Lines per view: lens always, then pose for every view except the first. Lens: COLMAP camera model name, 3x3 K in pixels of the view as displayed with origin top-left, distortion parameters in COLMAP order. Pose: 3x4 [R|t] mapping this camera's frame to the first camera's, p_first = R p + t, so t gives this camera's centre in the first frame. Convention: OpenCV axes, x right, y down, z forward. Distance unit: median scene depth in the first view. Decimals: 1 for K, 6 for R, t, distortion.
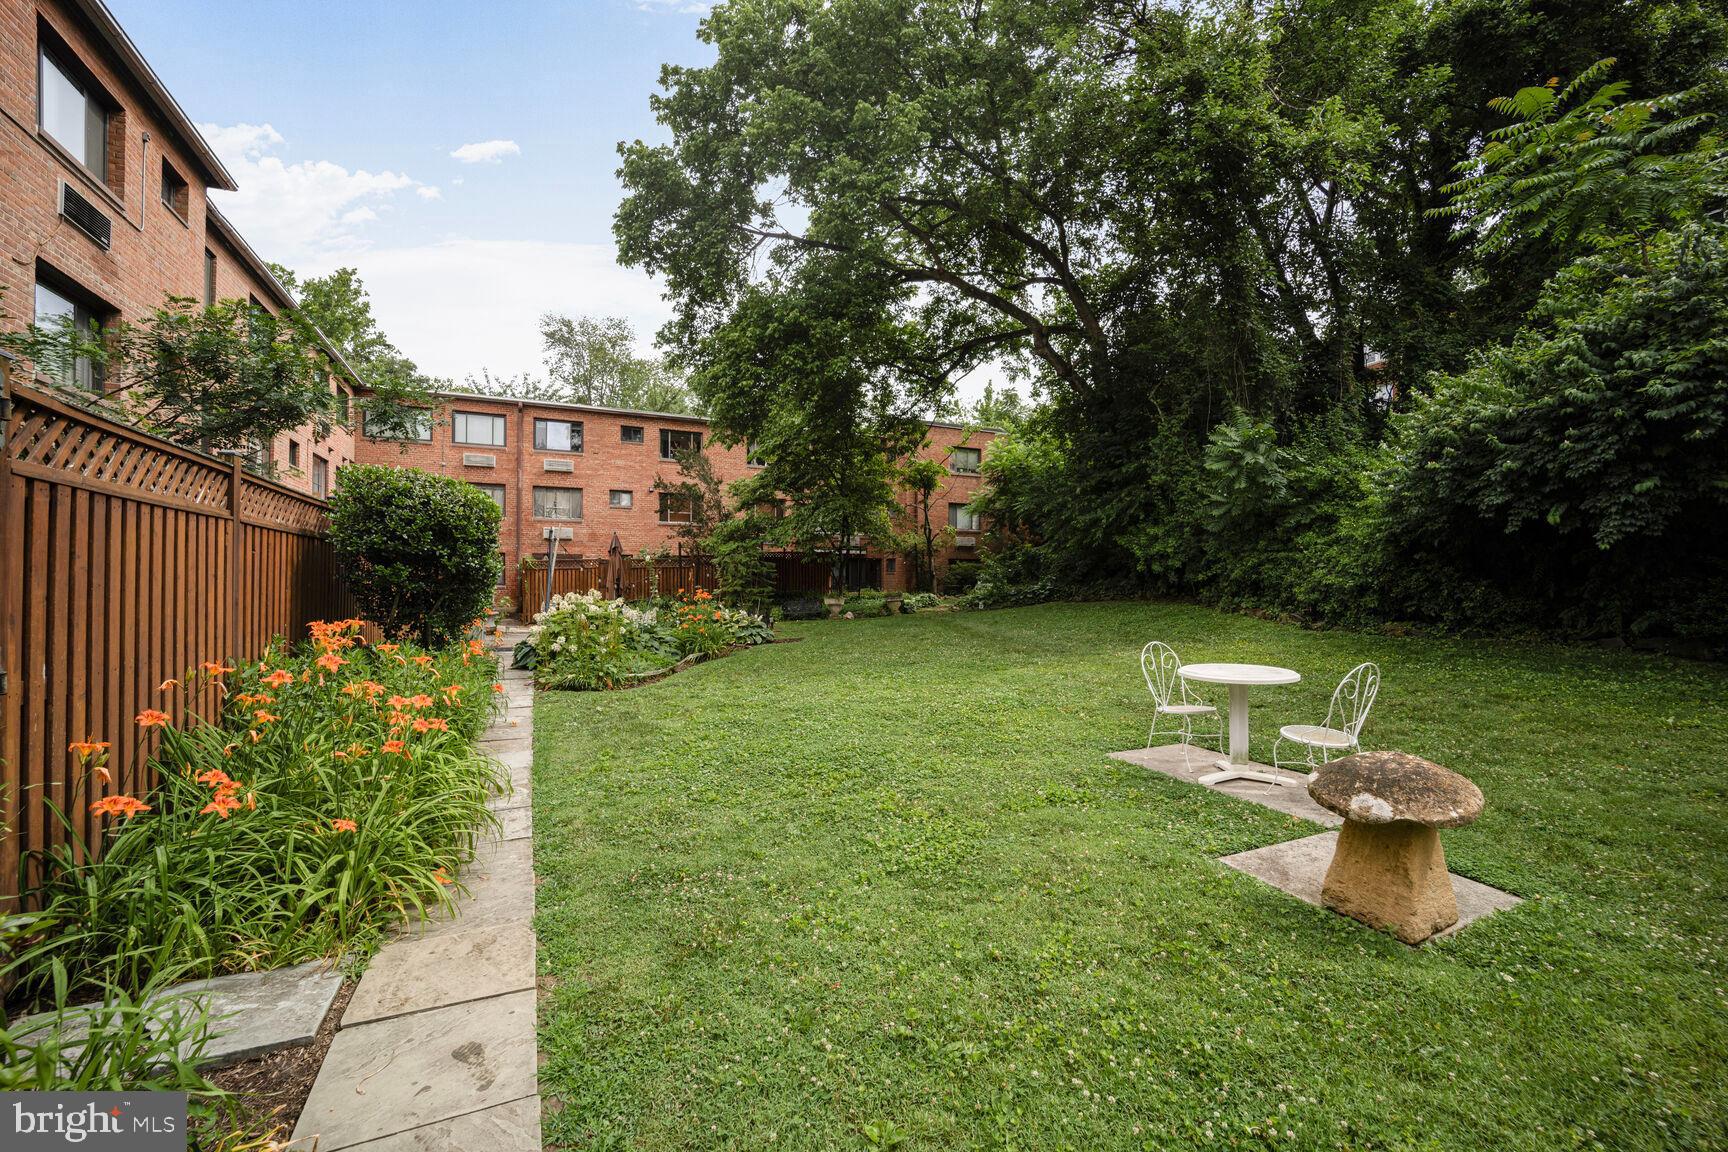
lens RADIAL K [[703.8, 0, 865.8], [0, 703.8, 578.7], [0, 0, 1]] dist [-0.011726, -0.000100]
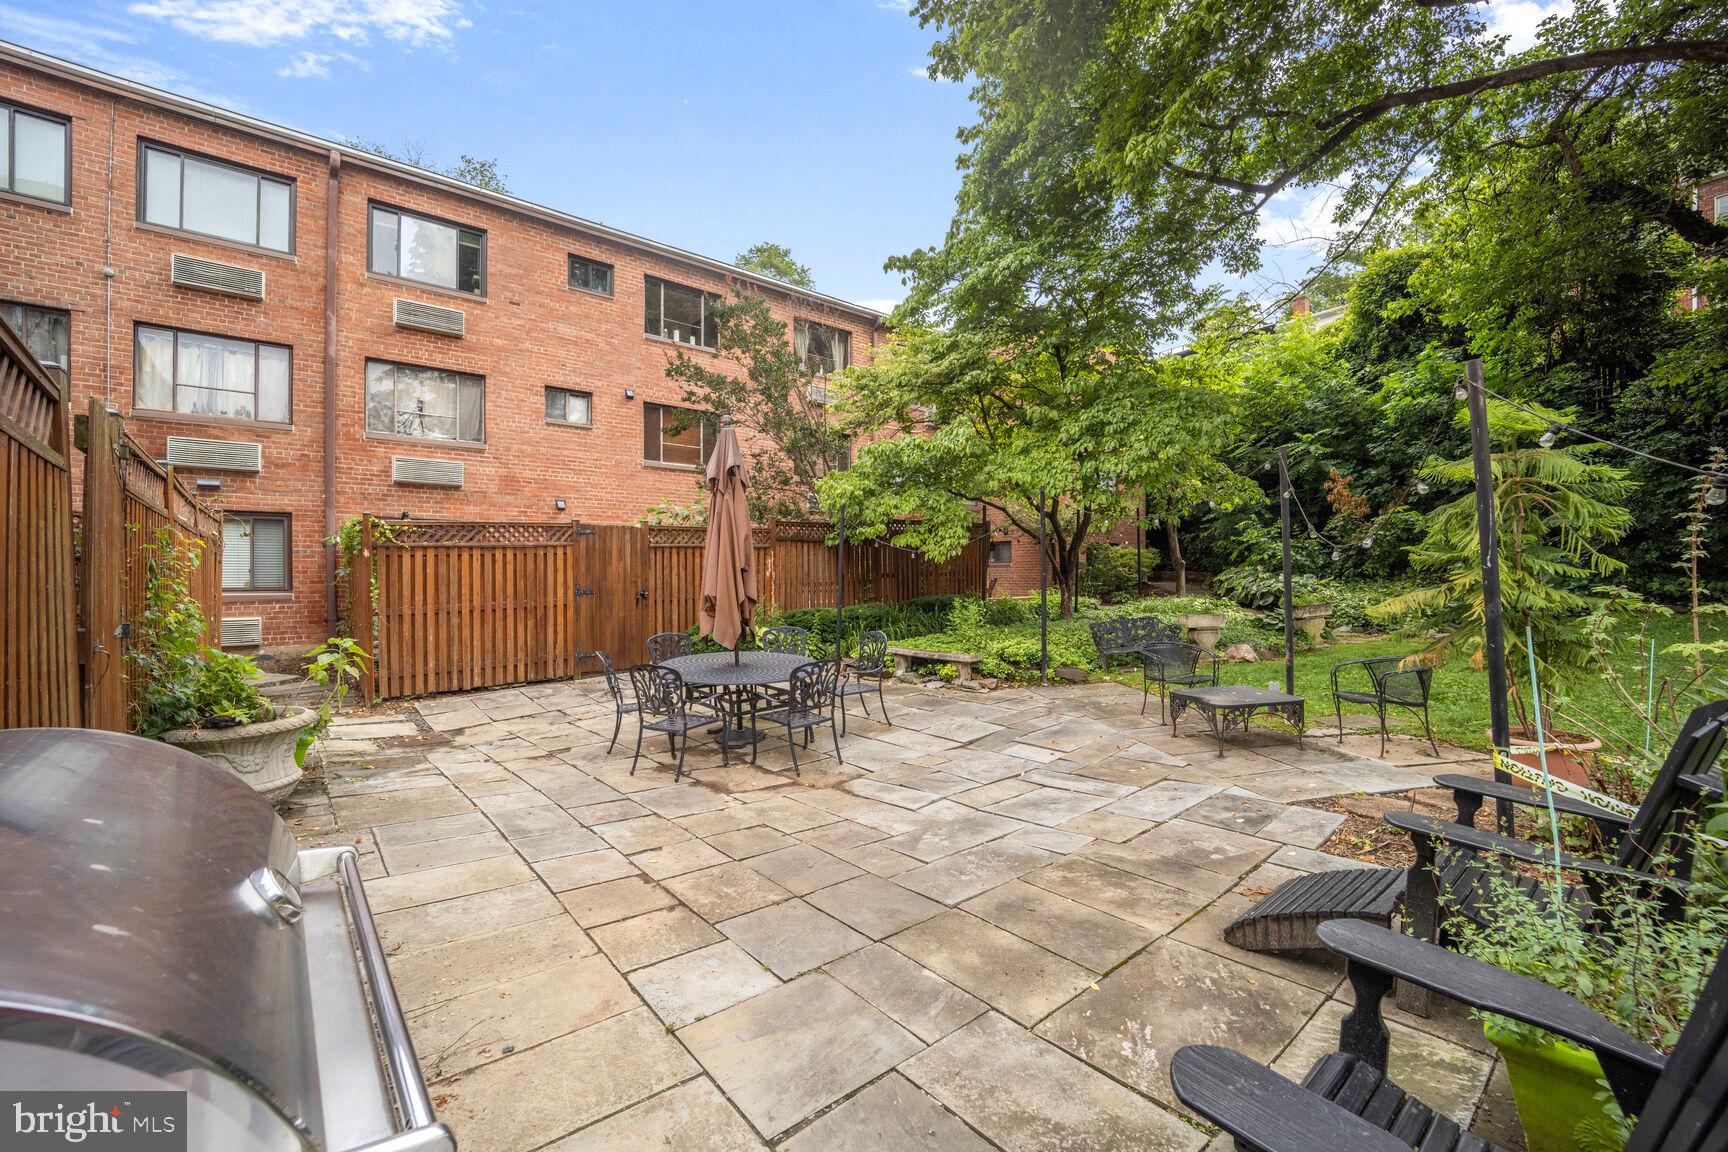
lens RADIAL K [[703.8, 0, 859.4], [0, 703.8, 577.2], [0, 0, 1]] dist [-0.011726, -0.000100]
pose [[0.973167, -0.005394, 0.230037, -0.277817], [0.006387, 0.999973, -0.003570, 0.004775], [-0.230011, 0.004943, 0.973175, 0.512735]]
